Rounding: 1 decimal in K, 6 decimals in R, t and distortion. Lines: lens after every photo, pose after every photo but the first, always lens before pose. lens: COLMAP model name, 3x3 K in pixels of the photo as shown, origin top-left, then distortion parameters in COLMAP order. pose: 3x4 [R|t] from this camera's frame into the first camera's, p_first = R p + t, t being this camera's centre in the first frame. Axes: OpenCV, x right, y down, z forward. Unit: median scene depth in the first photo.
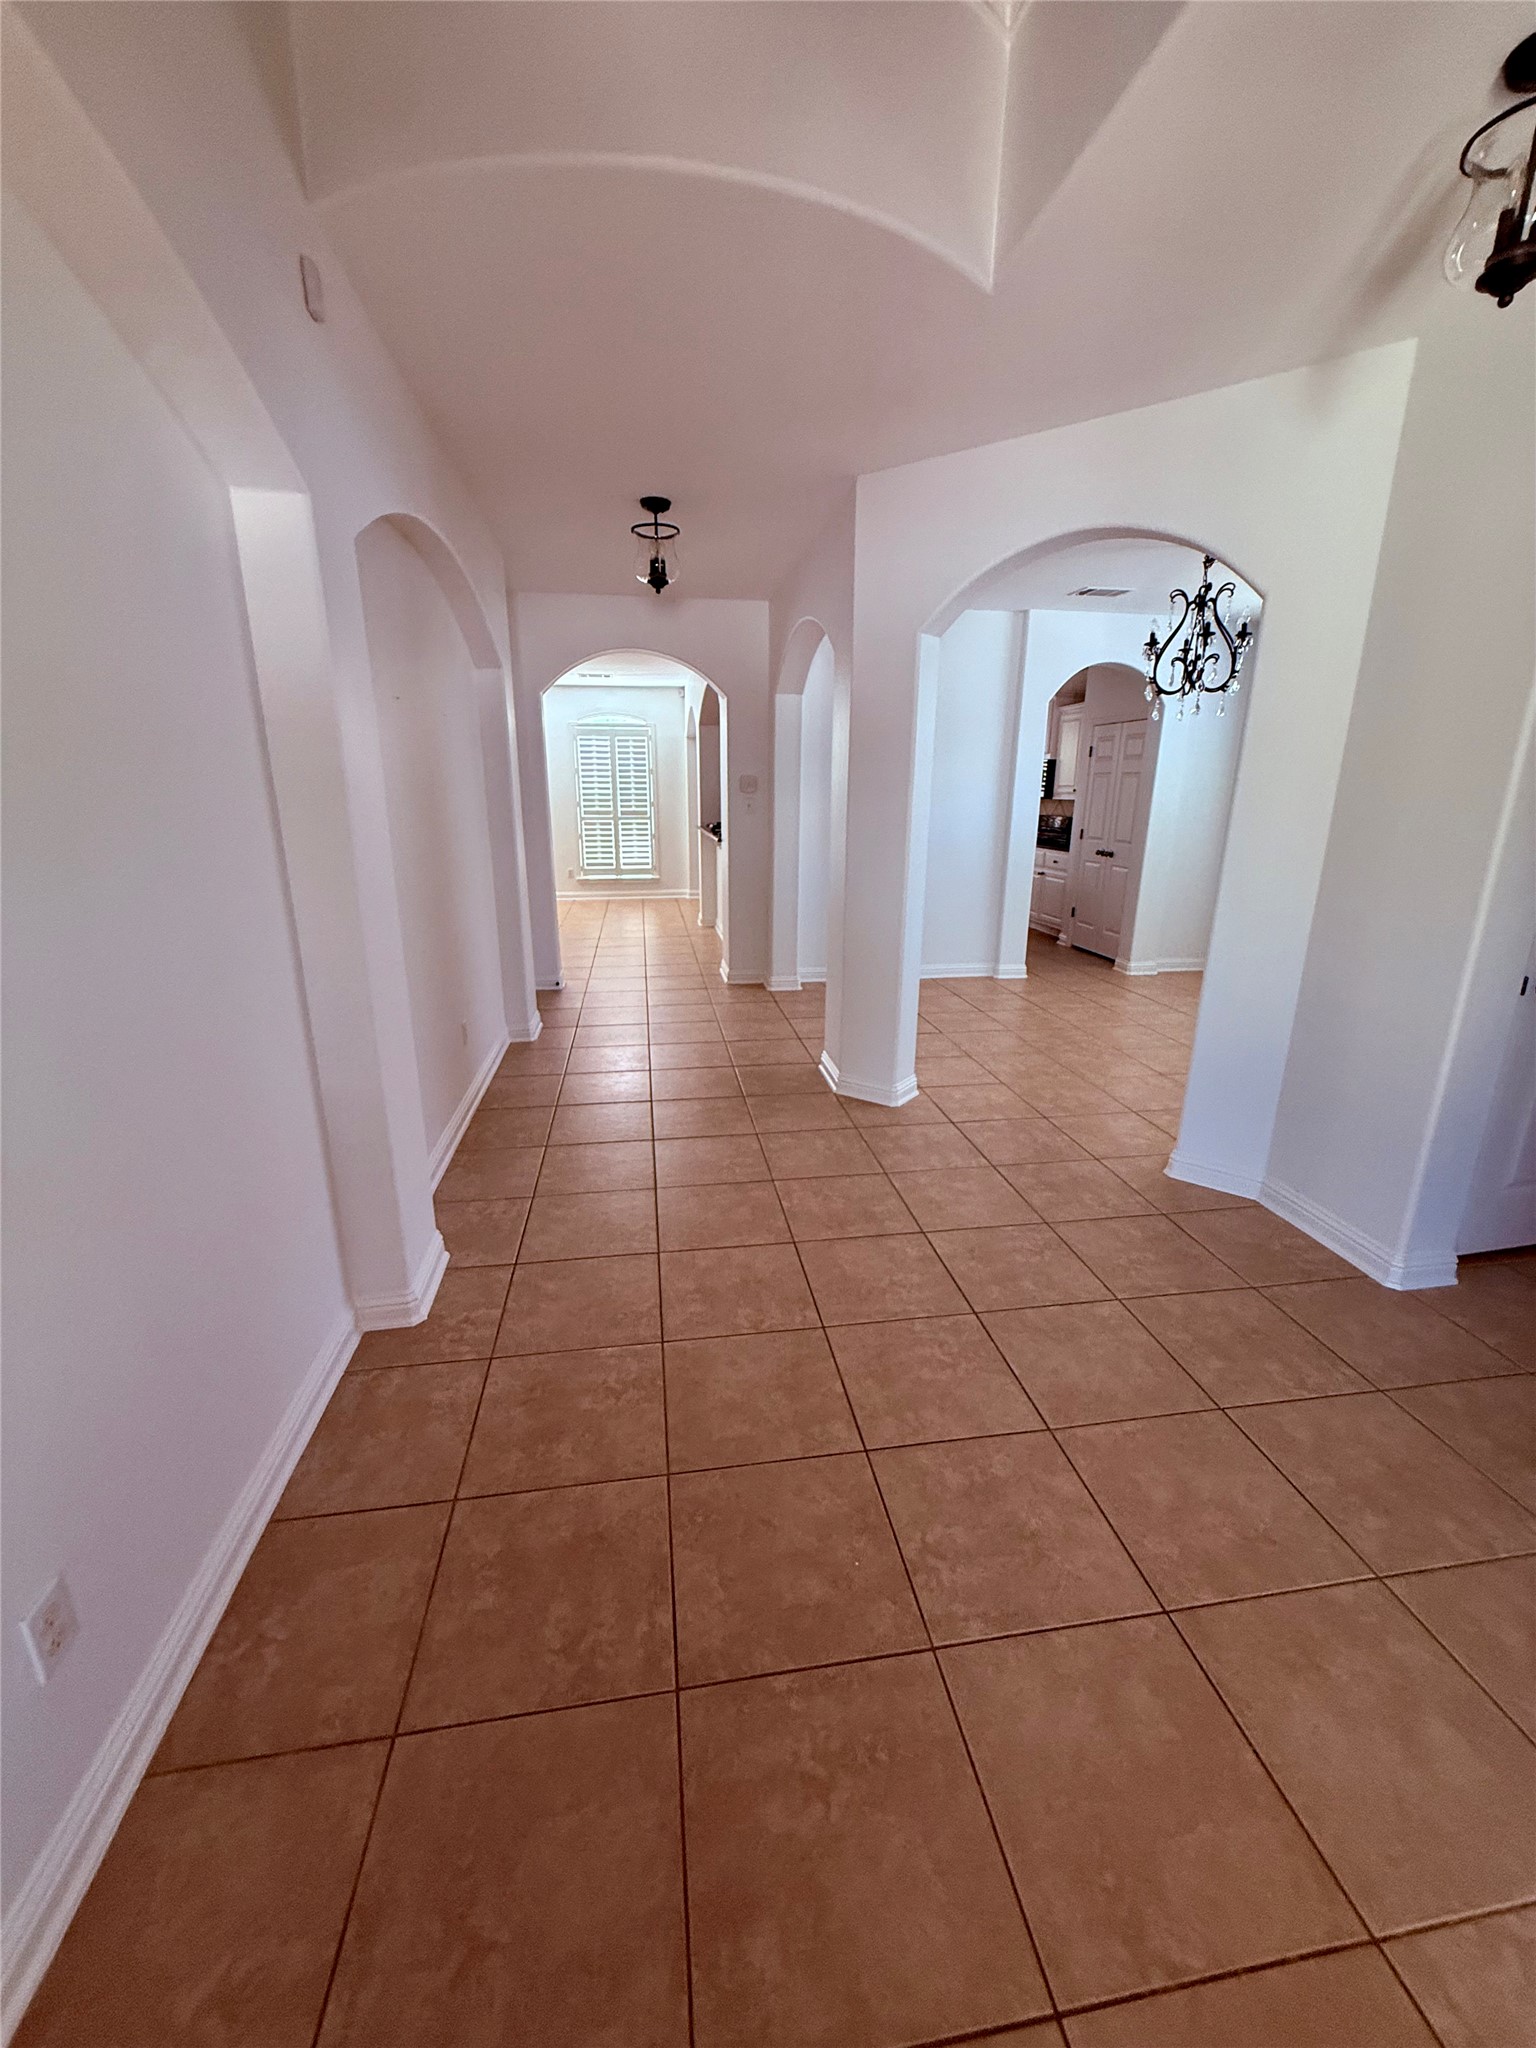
lens RADIAL K [[810.7, 0, 763.1], [0, 810.7, 1014.3], [0, 0, 1]] dist [0.001917, 0.000676]
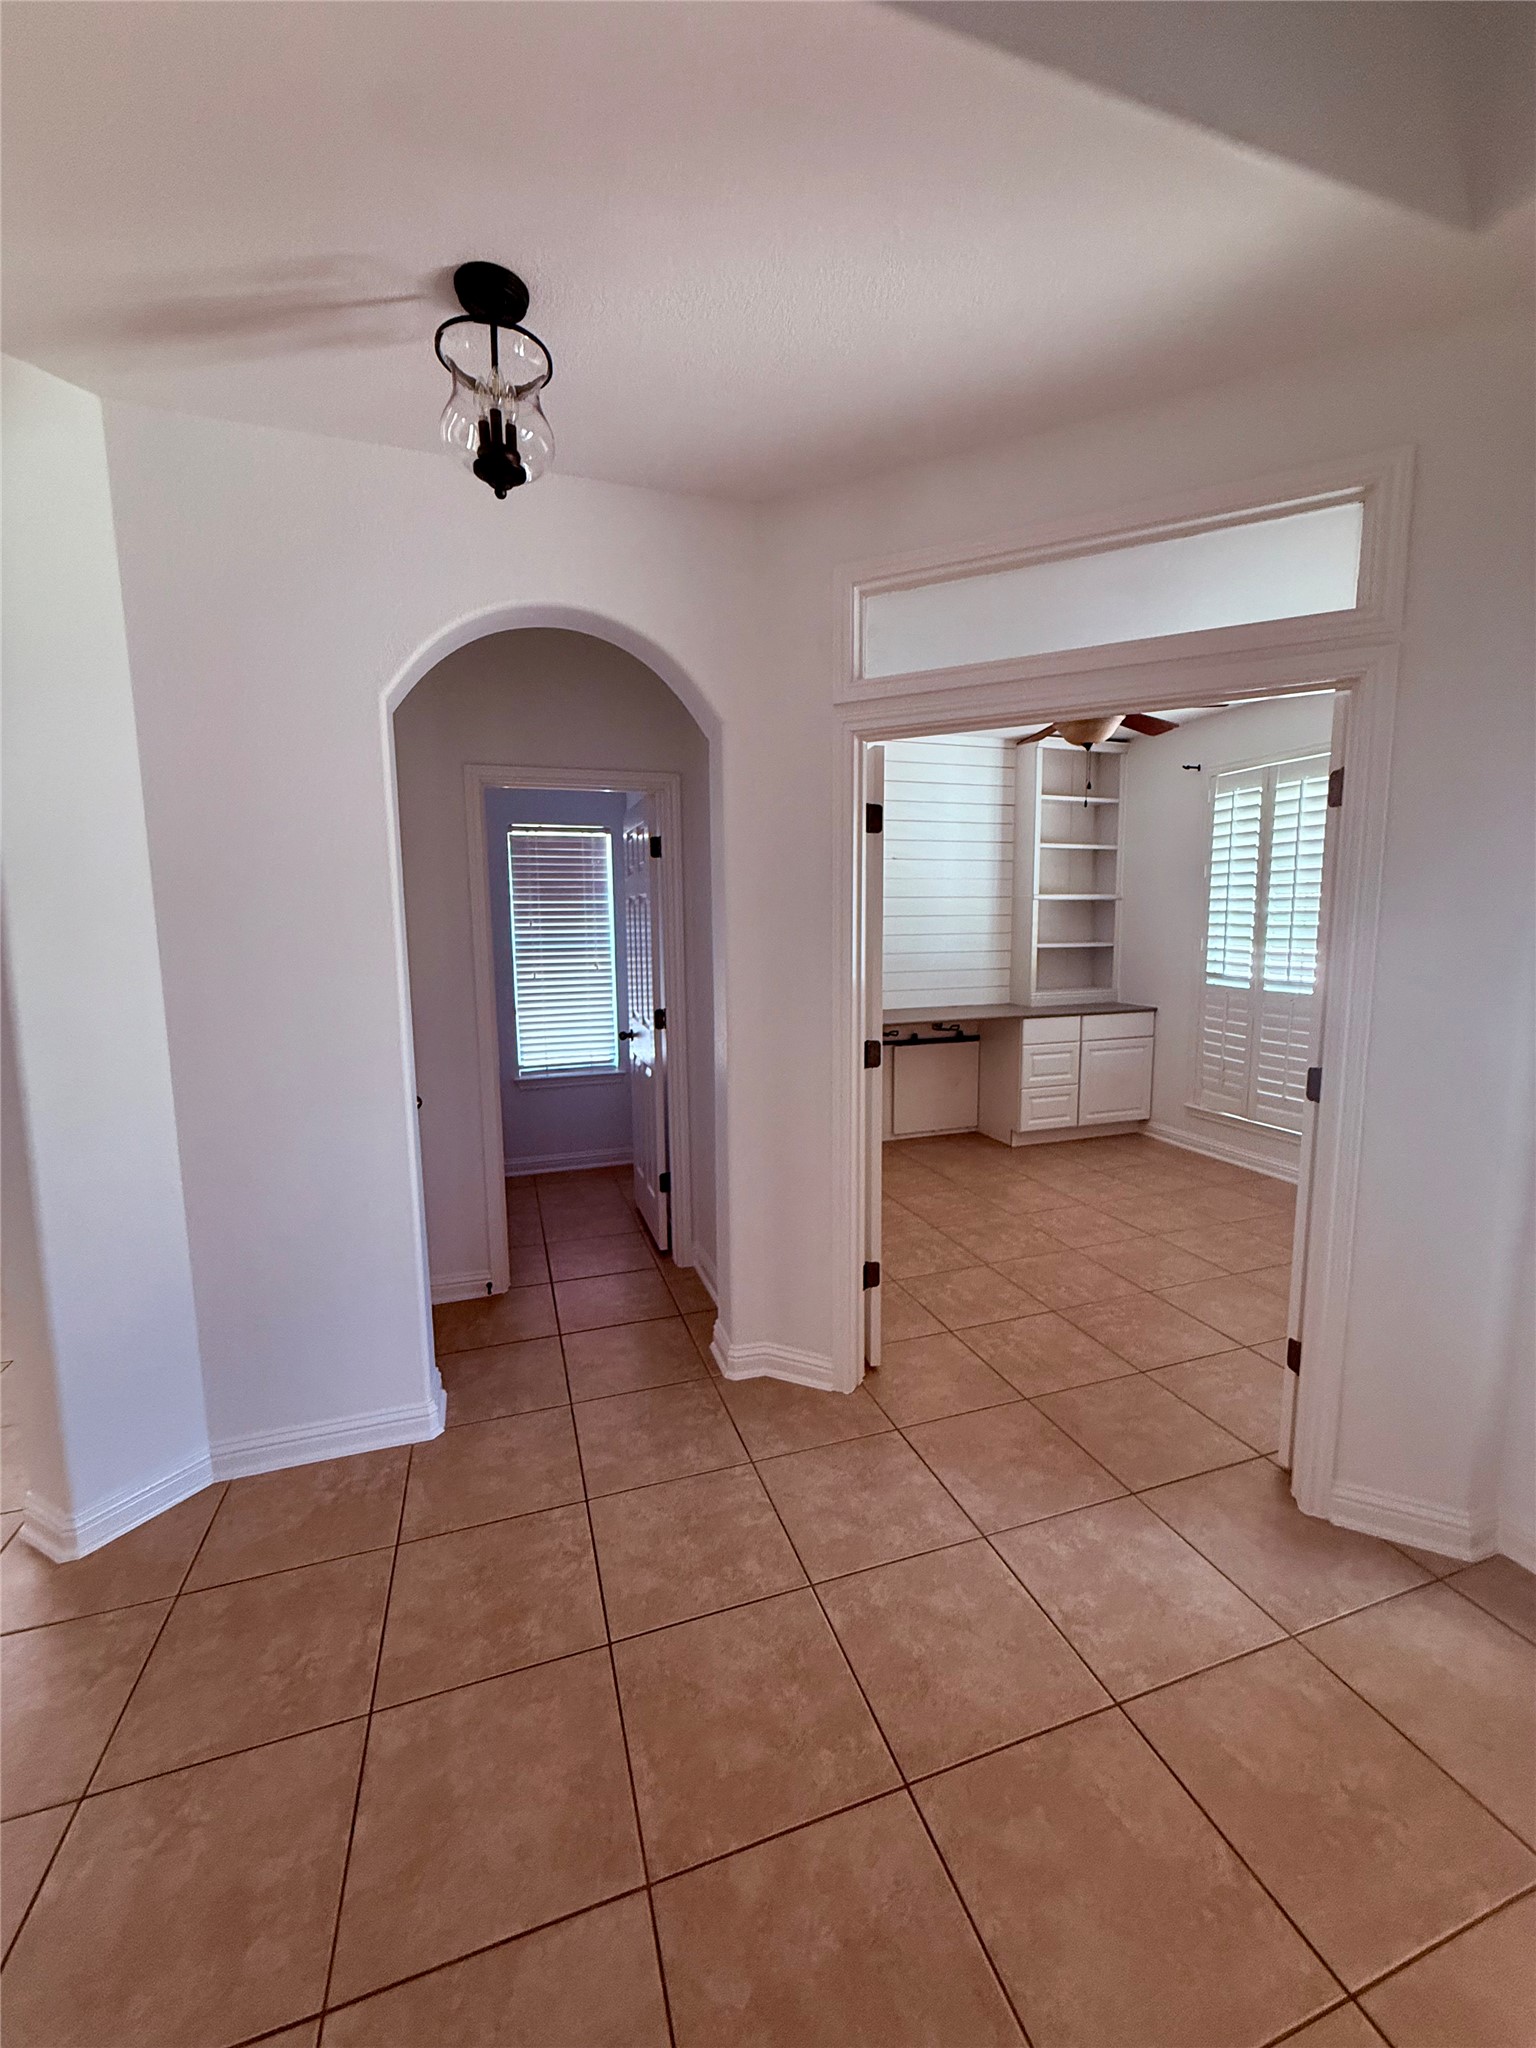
lens RADIAL K [[810.7, 0, 763.1], [0, 810.7, 1014.3], [0, 0, 1]] dist [0.001917, 0.000676]
pose [[-0.170131, -0.125055, 0.977454, -0.181877], [0.270586, 0.947859, 0.168366, -0.203623], [-0.947543, 0.293130, -0.127422, 0.626072]]
